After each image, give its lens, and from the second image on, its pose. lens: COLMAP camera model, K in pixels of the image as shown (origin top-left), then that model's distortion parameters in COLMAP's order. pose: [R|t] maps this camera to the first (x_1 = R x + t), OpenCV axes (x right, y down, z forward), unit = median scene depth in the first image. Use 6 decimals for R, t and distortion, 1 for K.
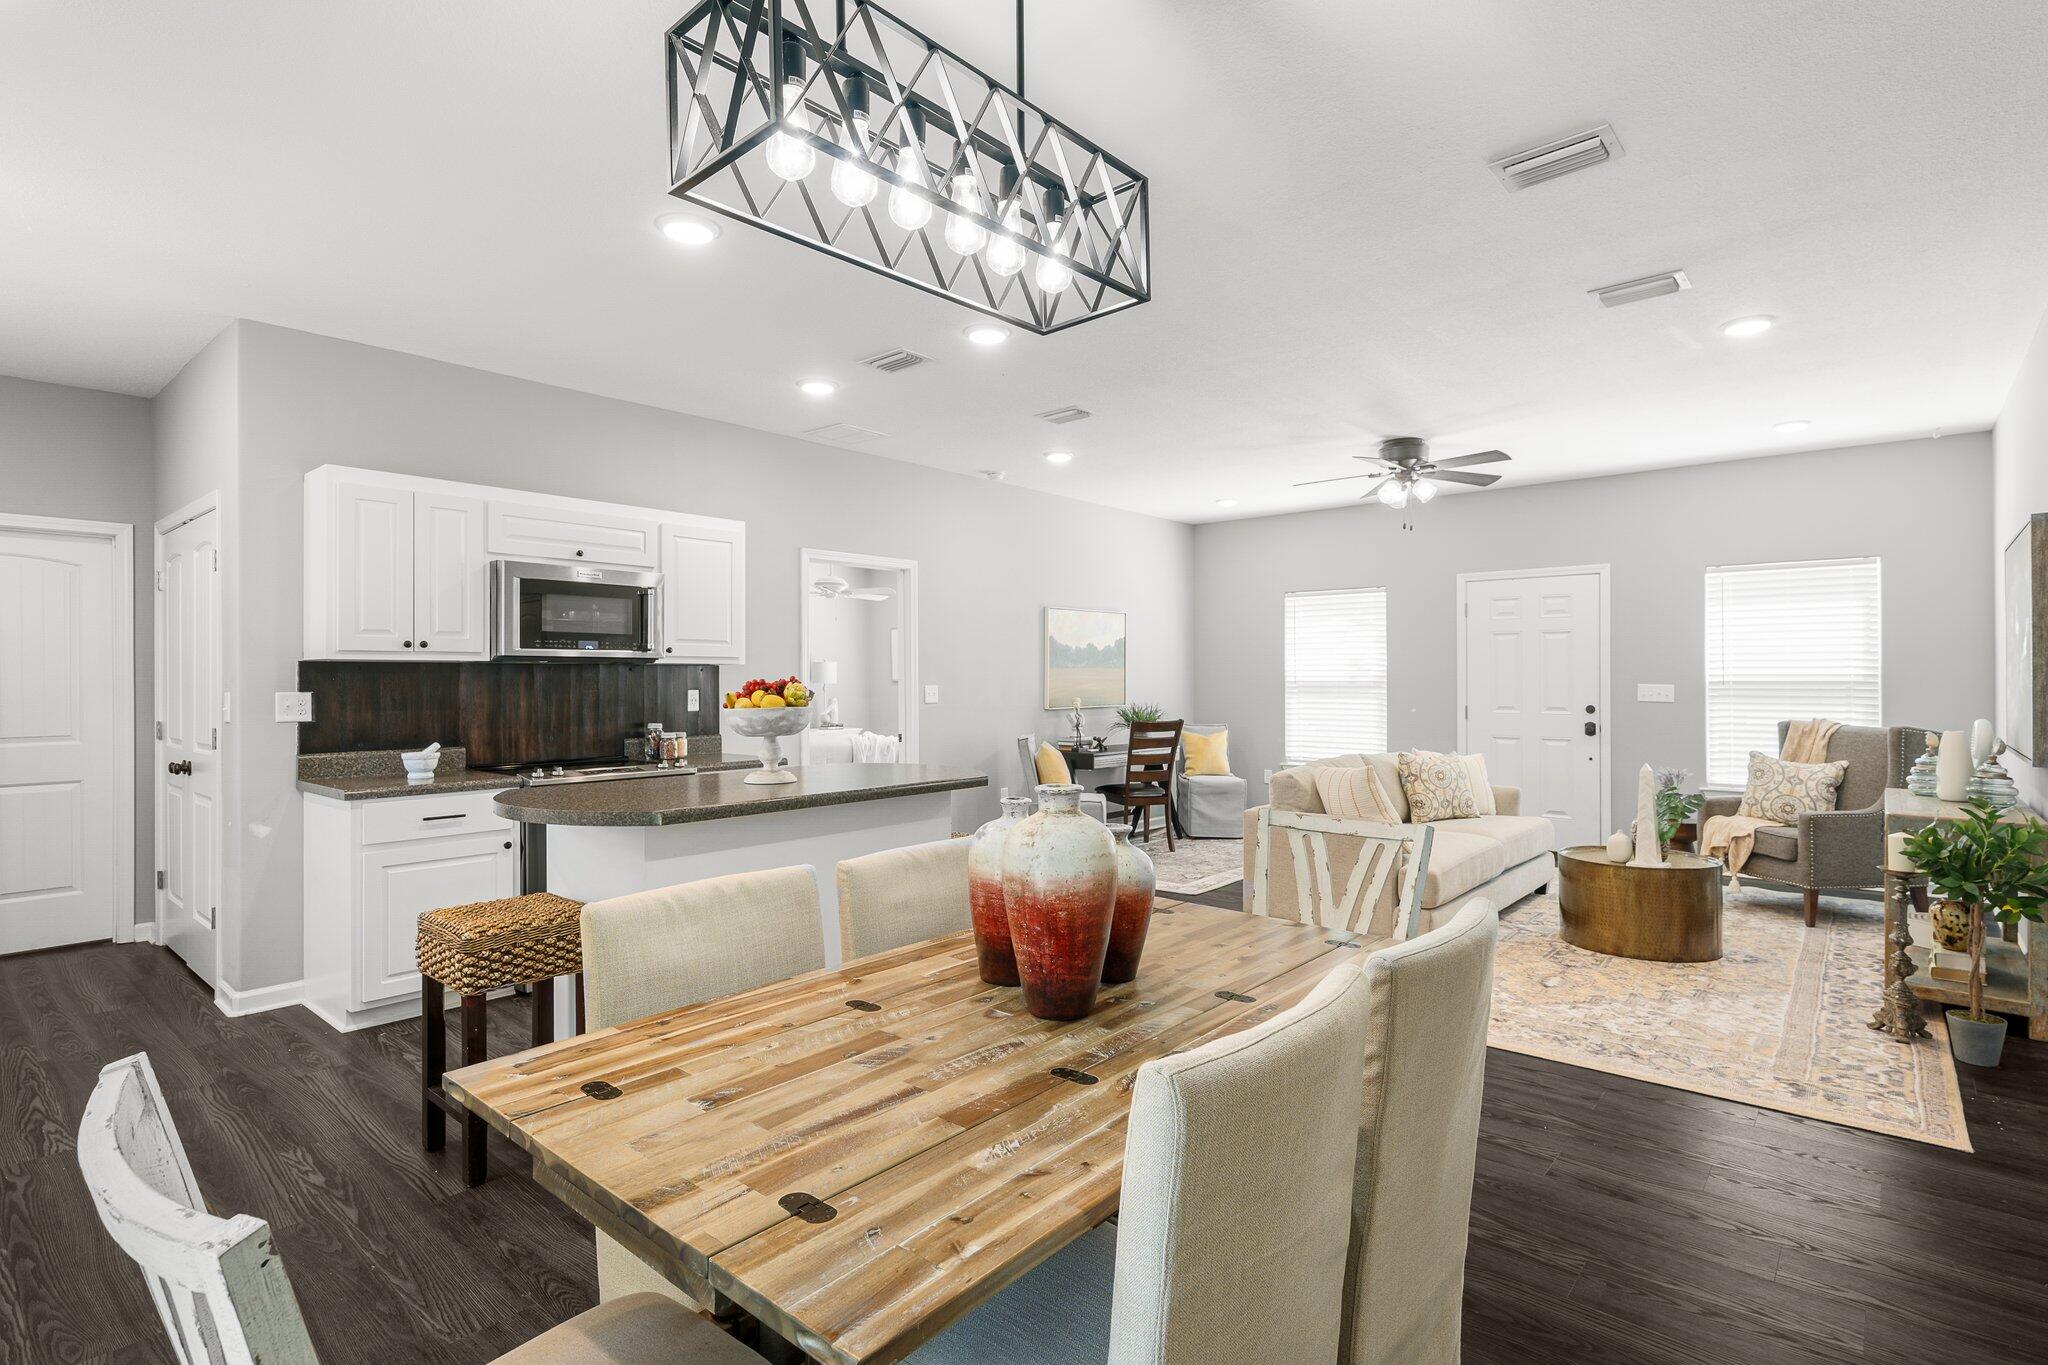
lens RADIAL K [[993.5, 0, 1026.2], [0, 993.5, 680.4], [0, 0, 1]] dist [-0.004402, 0.001224]
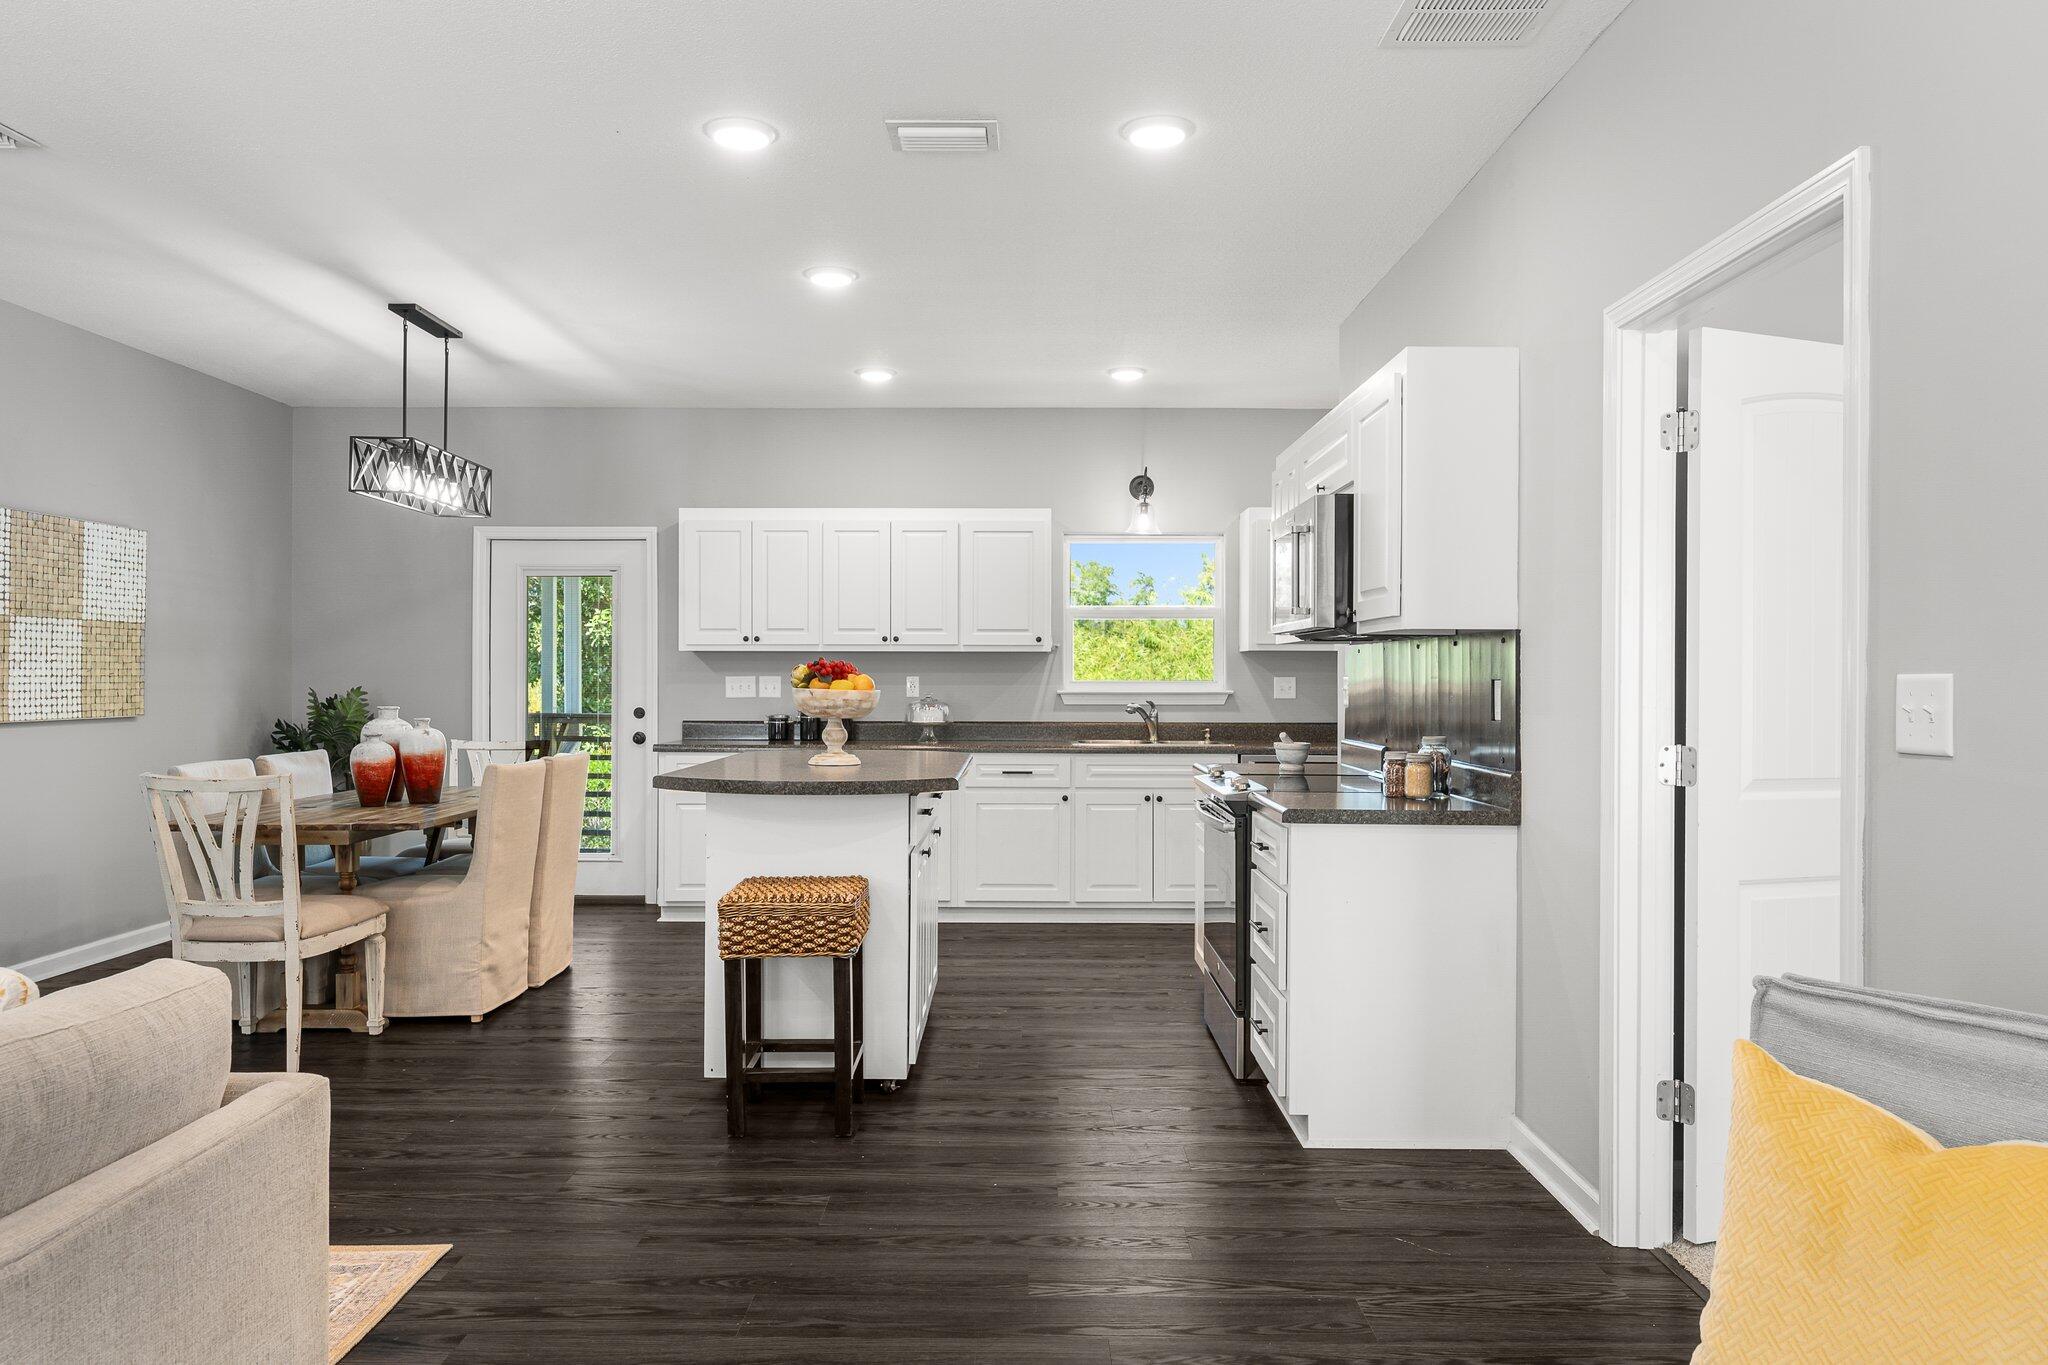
lens RADIAL K [[1370.6, 0, 1026.7], [0, 1370.6, 677.3], [0, 0, 1]] dist [0.003041, -0.003713]
pose [[-0.755499, -0.001167, -0.655148, 0.303181], [-0.003288, 0.999993, 0.002009, 0.007221], [0.655141, 0.003672, -0.755497, 1.326138]]
